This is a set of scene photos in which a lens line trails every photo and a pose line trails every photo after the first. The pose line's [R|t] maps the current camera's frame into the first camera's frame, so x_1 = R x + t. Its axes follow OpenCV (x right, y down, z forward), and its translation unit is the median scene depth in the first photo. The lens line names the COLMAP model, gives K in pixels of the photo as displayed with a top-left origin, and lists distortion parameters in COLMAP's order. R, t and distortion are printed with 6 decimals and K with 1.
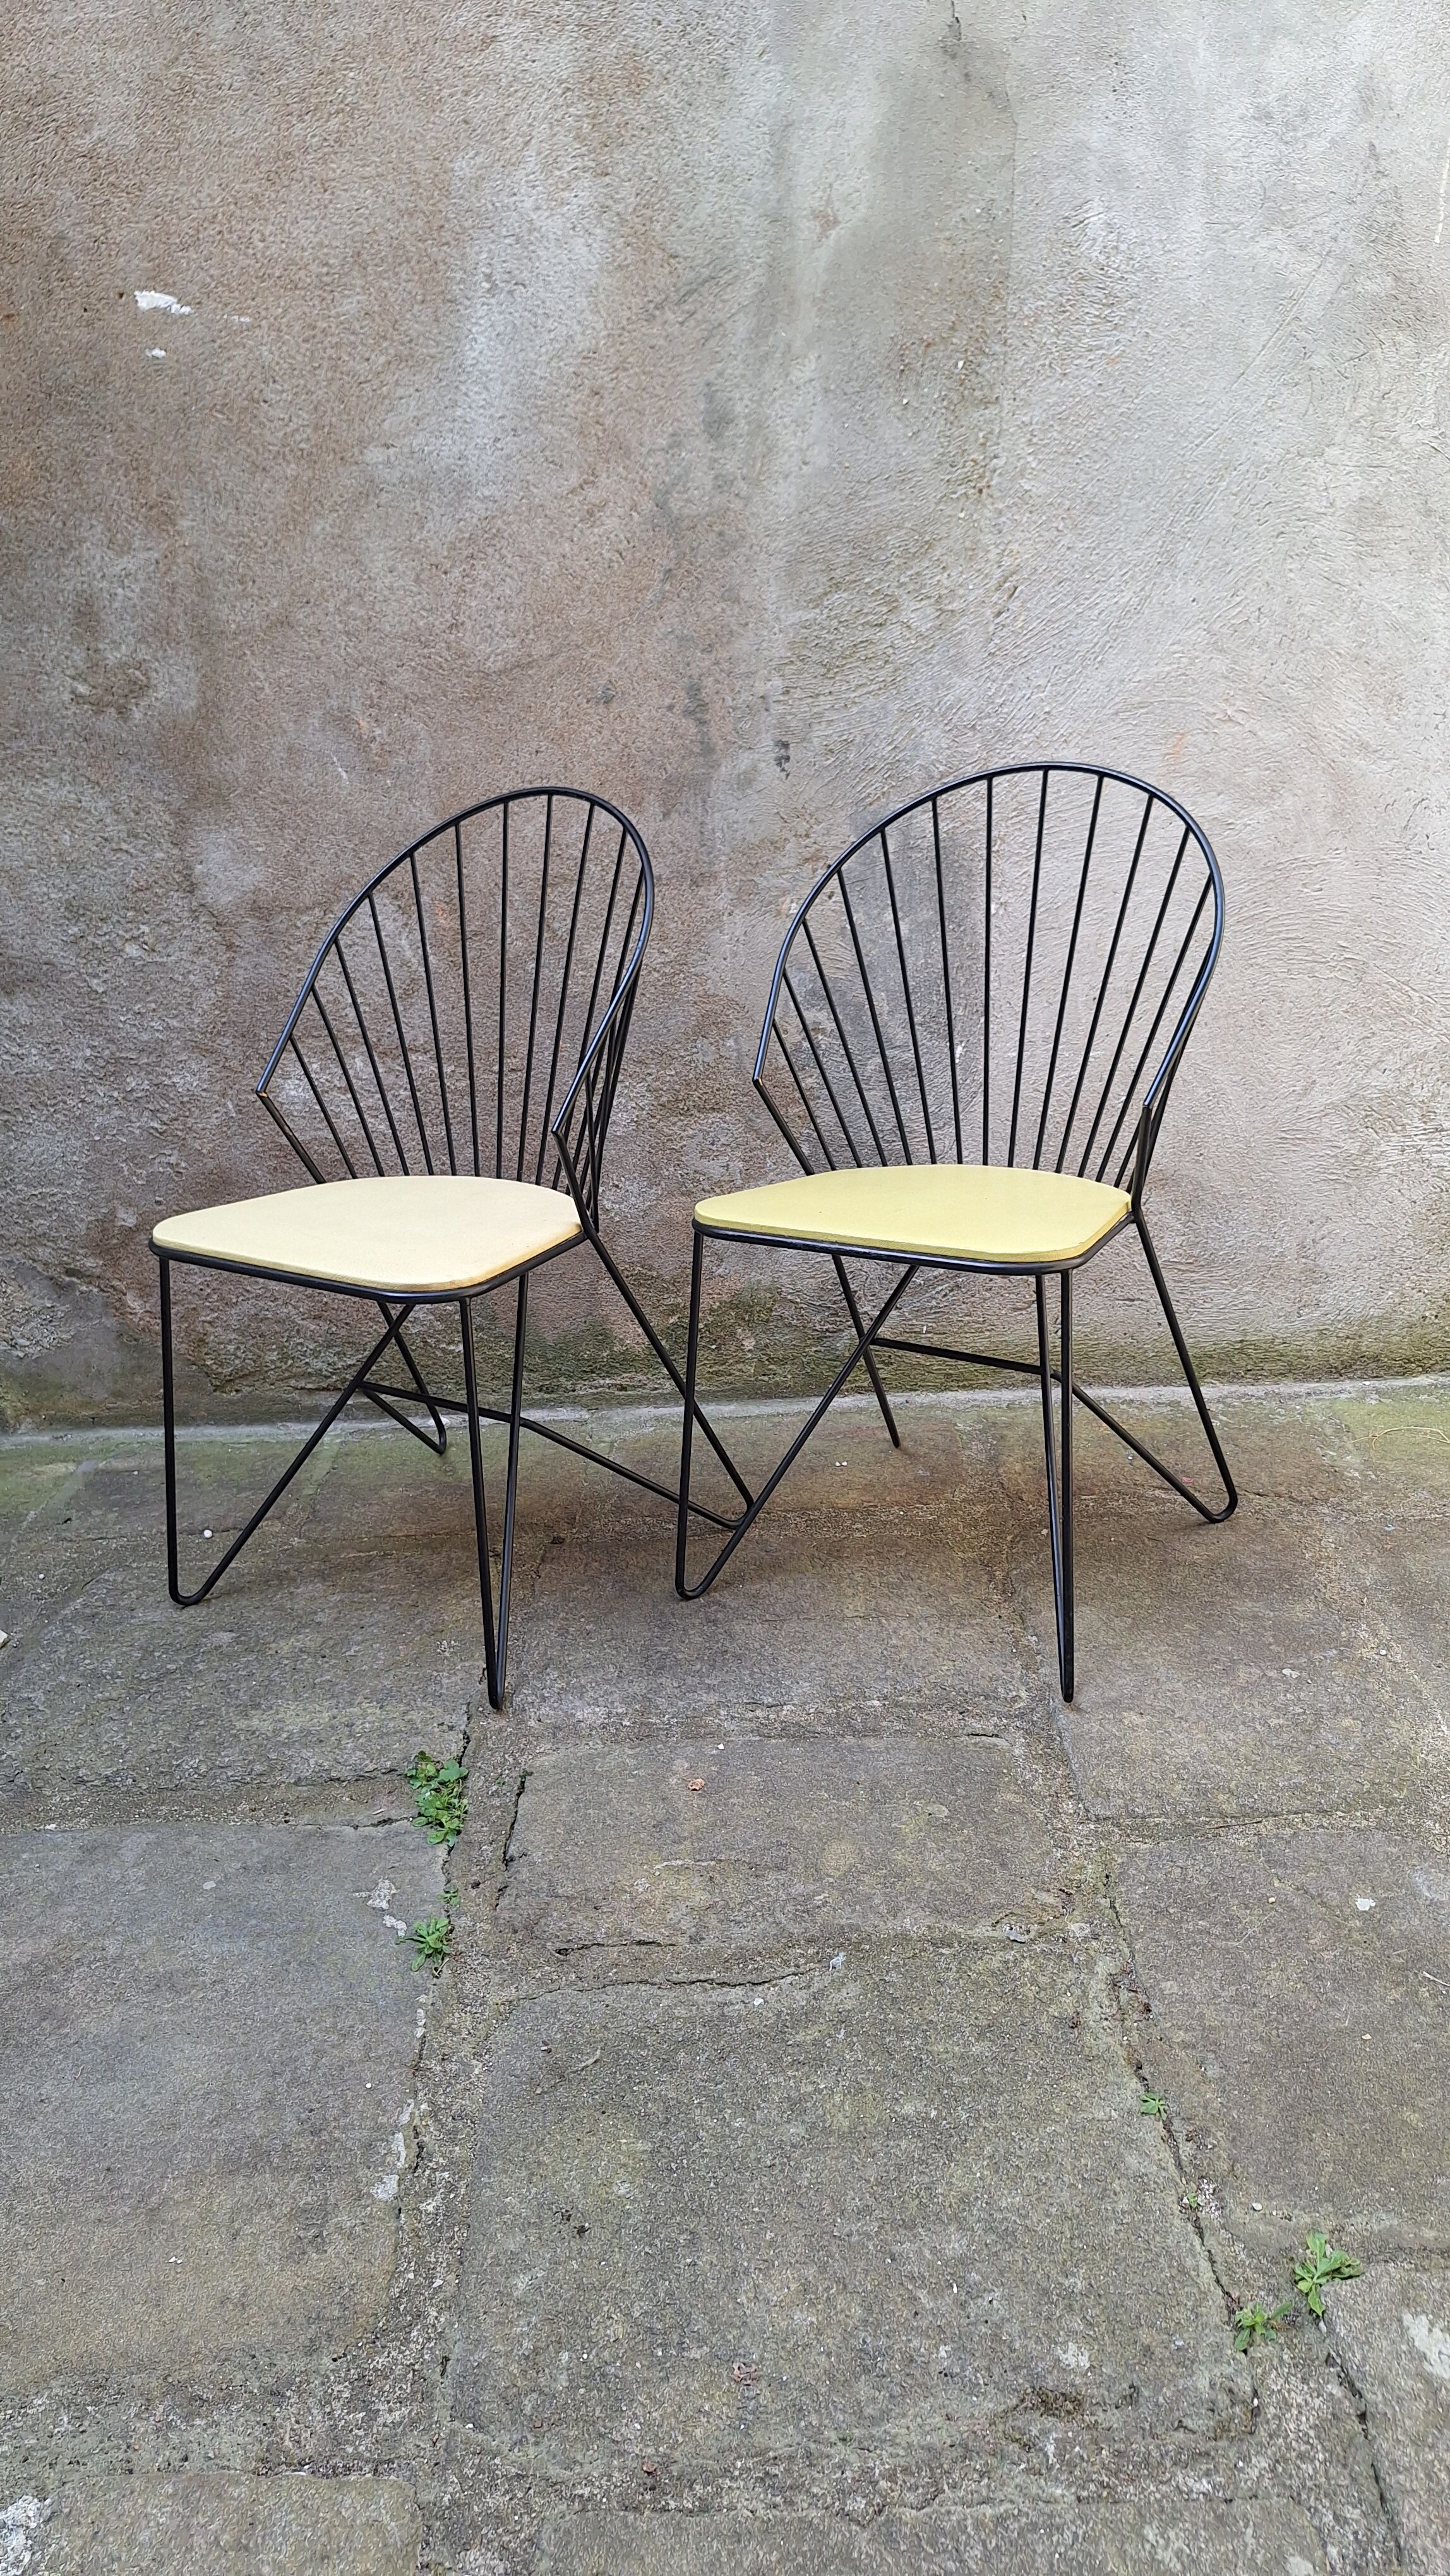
lens RADIAL K [[1798.9, 0, 702.3], [0, 1798.9, 1282.1], [0, 0, 1]] dist [0.074146, -0.106854]
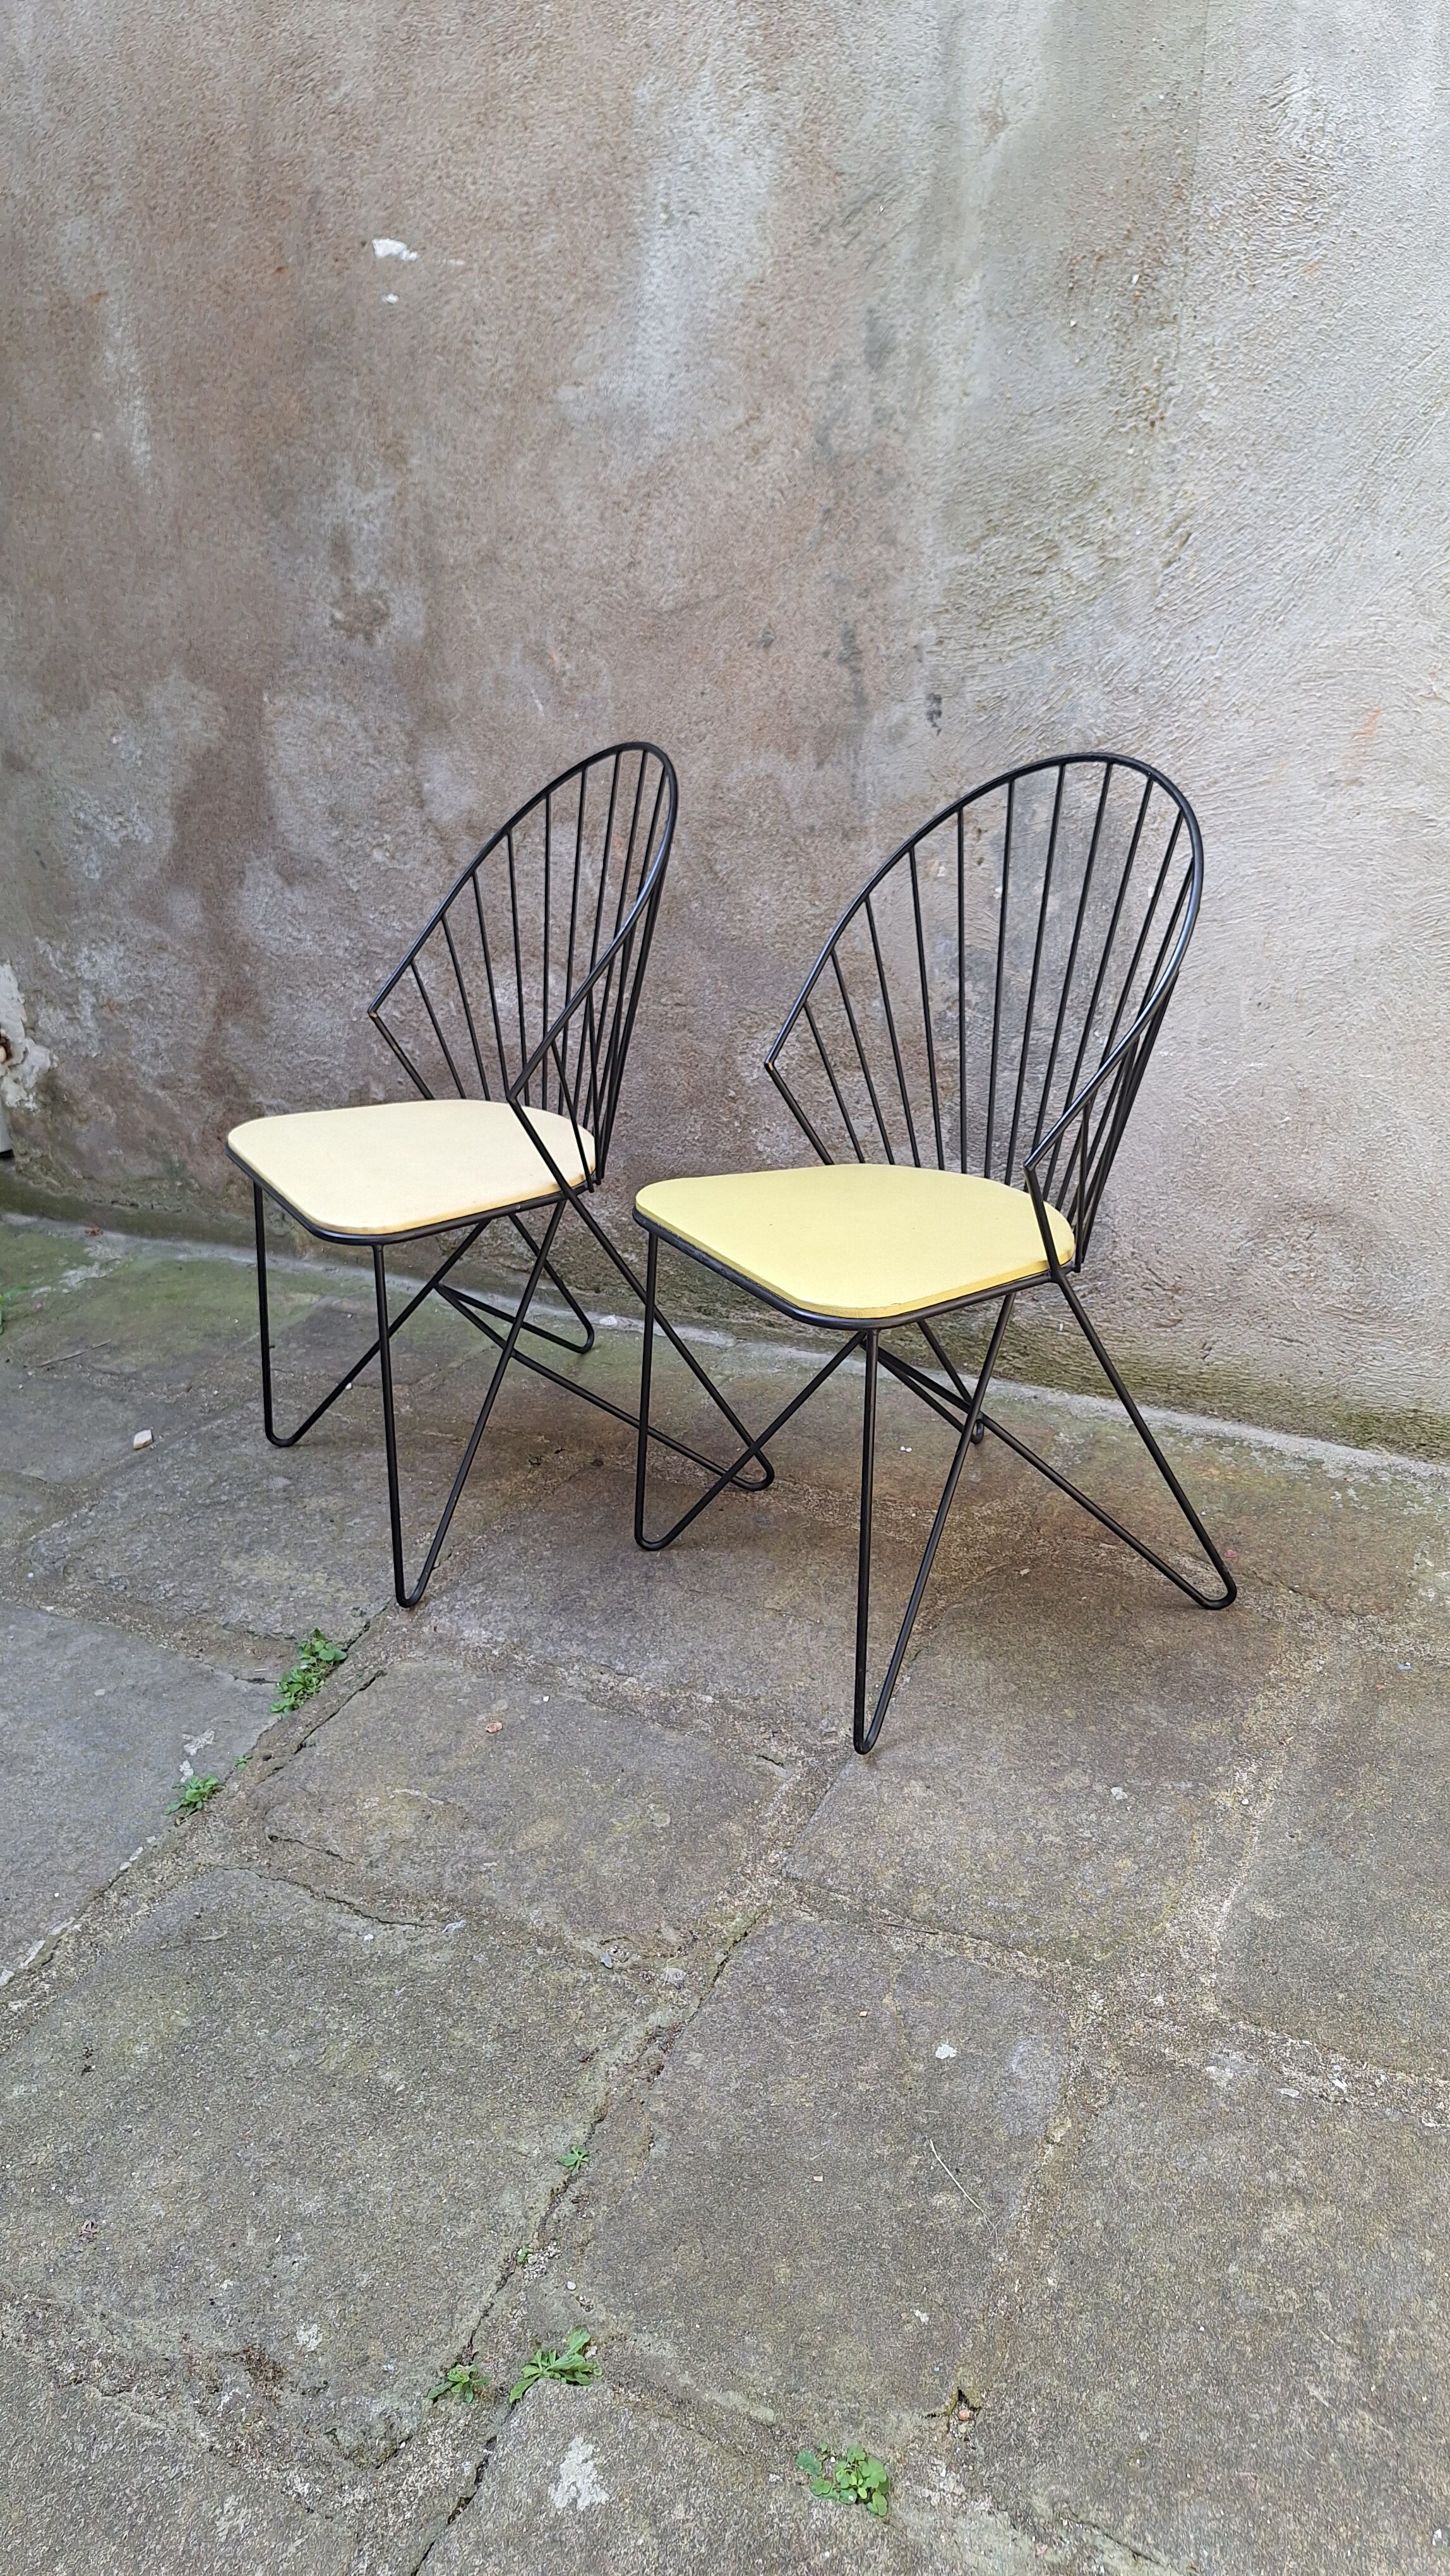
lens RADIAL K [[1798.9, 0, 715.5], [0, 1798.9, 1288.6], [0, 0, 1]] dist [0.074146, -0.106854]
pose [[0.891637, 0.186629, -0.412497, 0.407931], [-0.139363, 0.979987, 0.142141, -0.119821], [0.430769, -0.069252, 0.899801, 0.084425]]
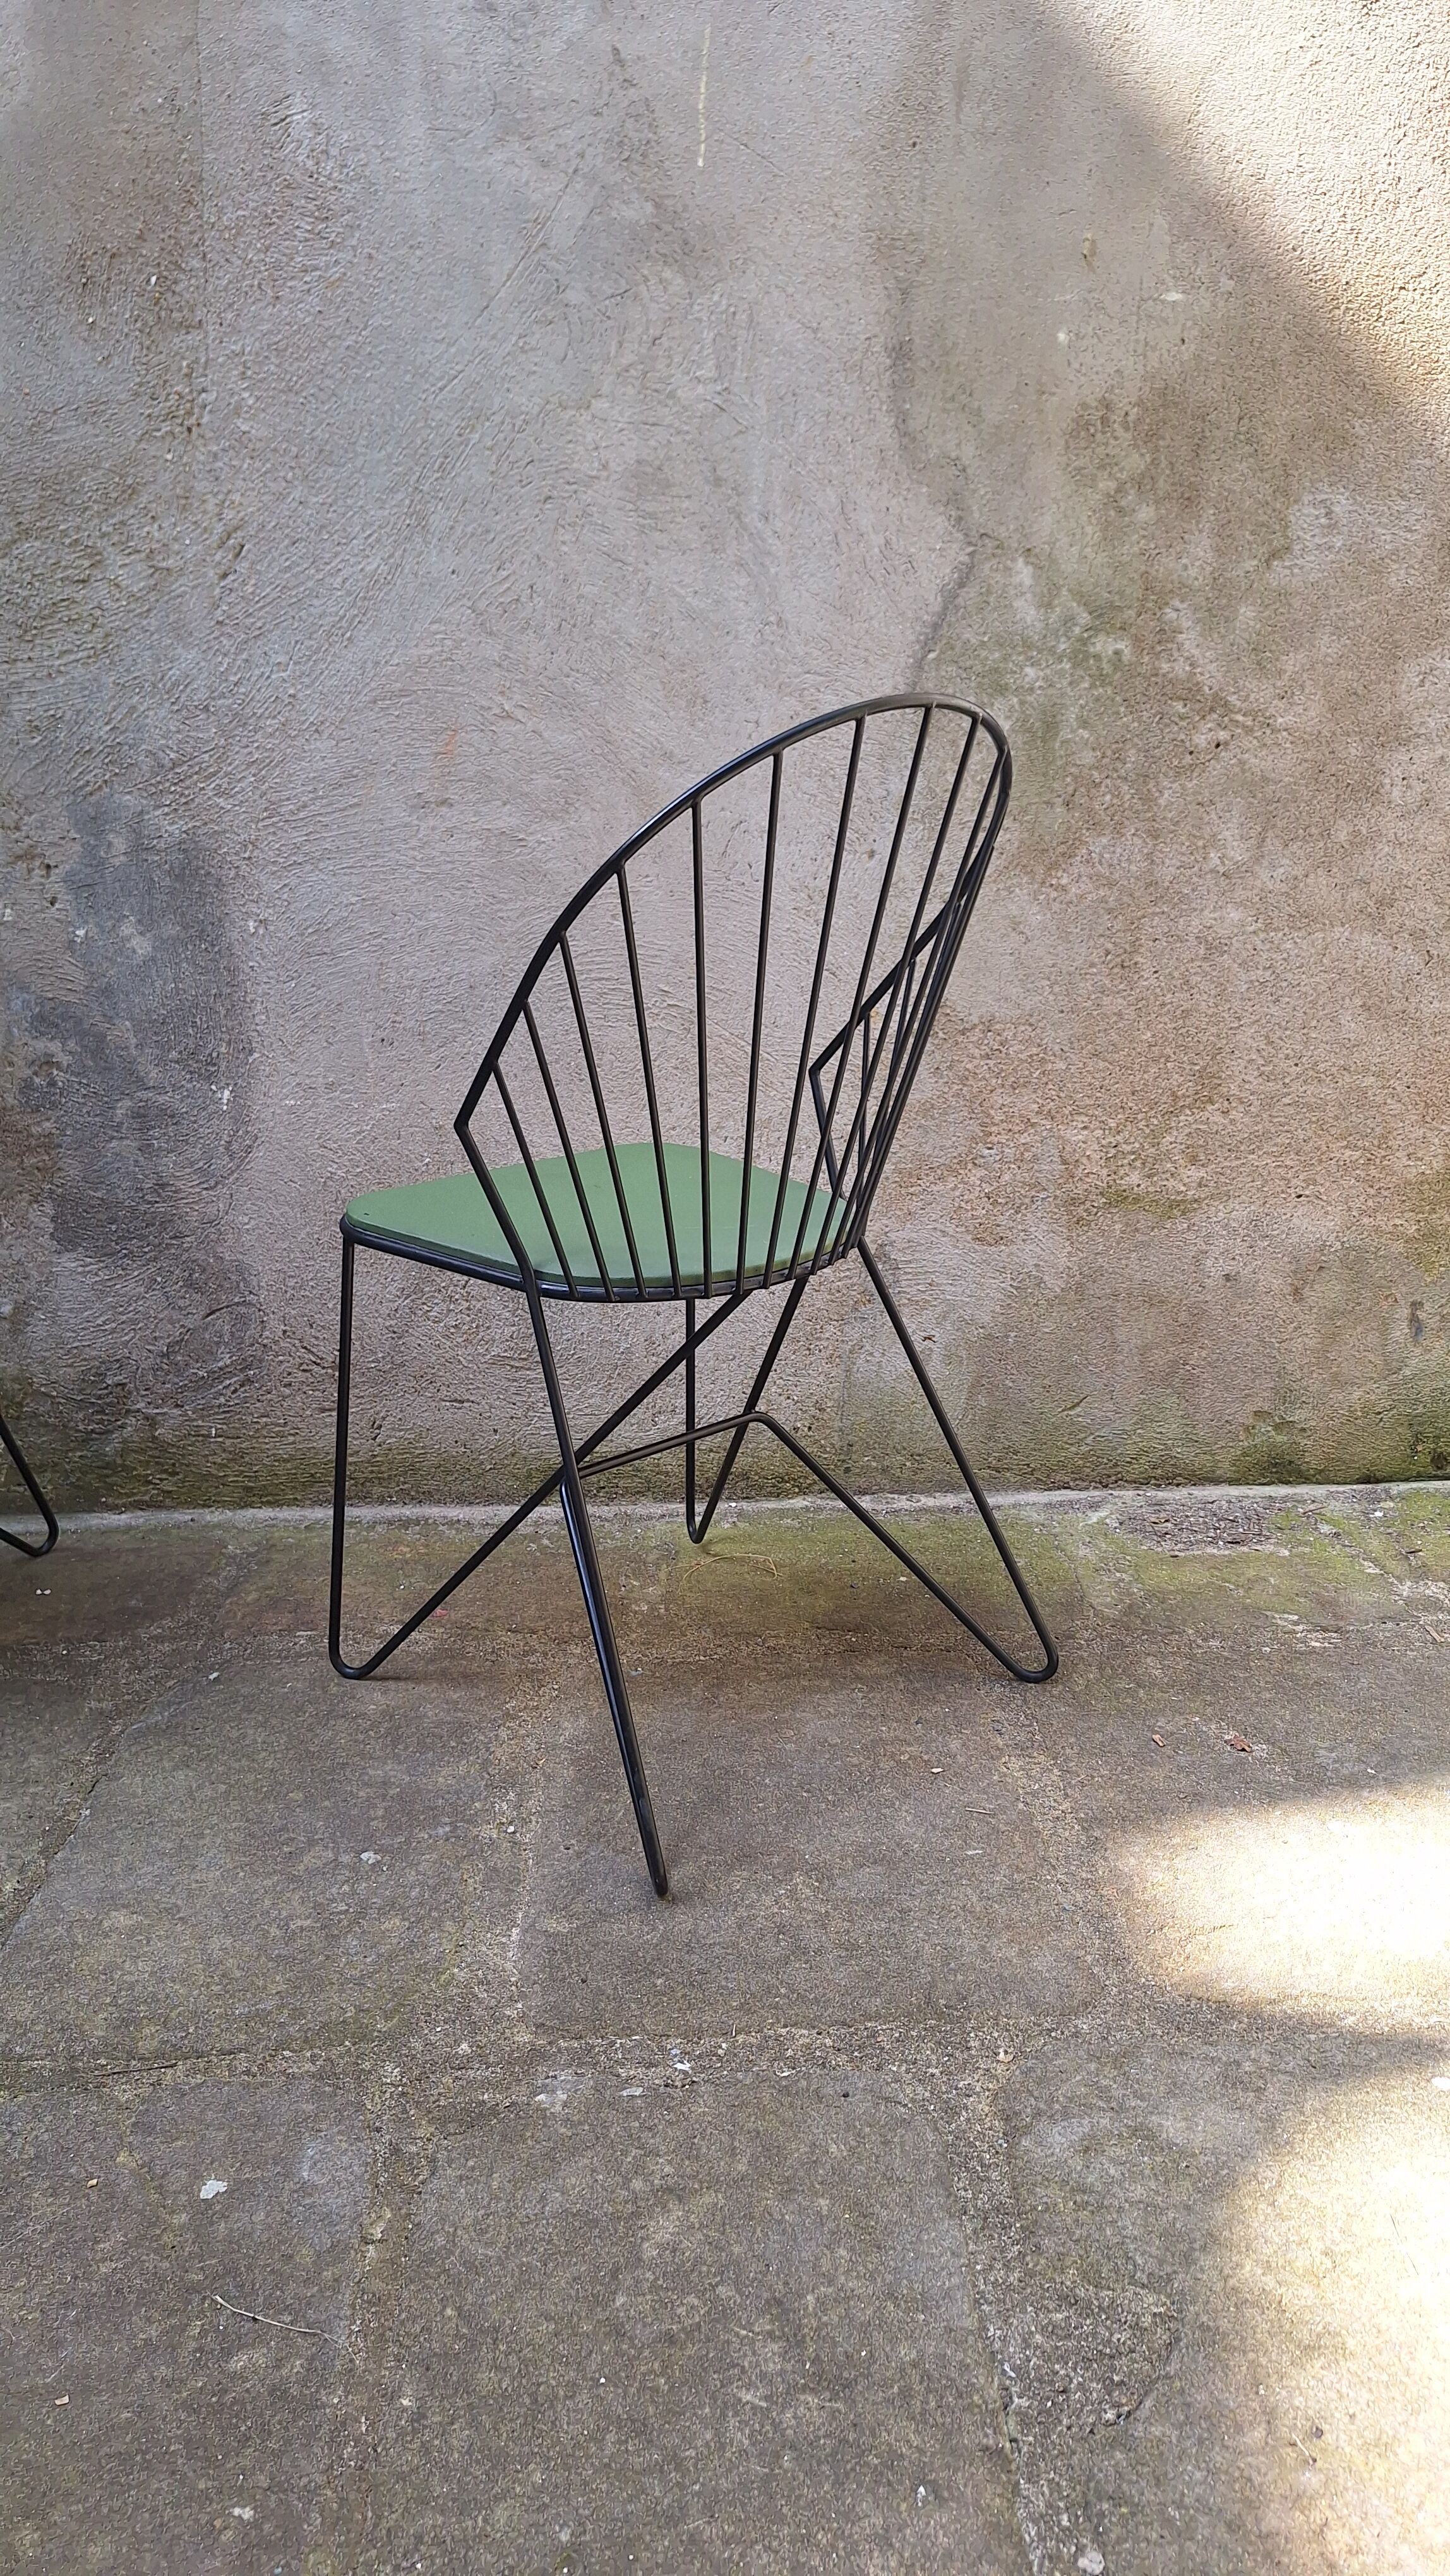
lens RADIAL K [[1798.9, 0, 714.9], [0, 1798.9, 1305.1], [0, 0, 1]] dist [0.074146, -0.106854]
pose [[0.998508, 0.026080, 0.047984, 0.368363], [-0.022444, 0.996945, -0.074818, 0.029596], [-0.049789, 0.073630, 0.996042, 0.173770]]
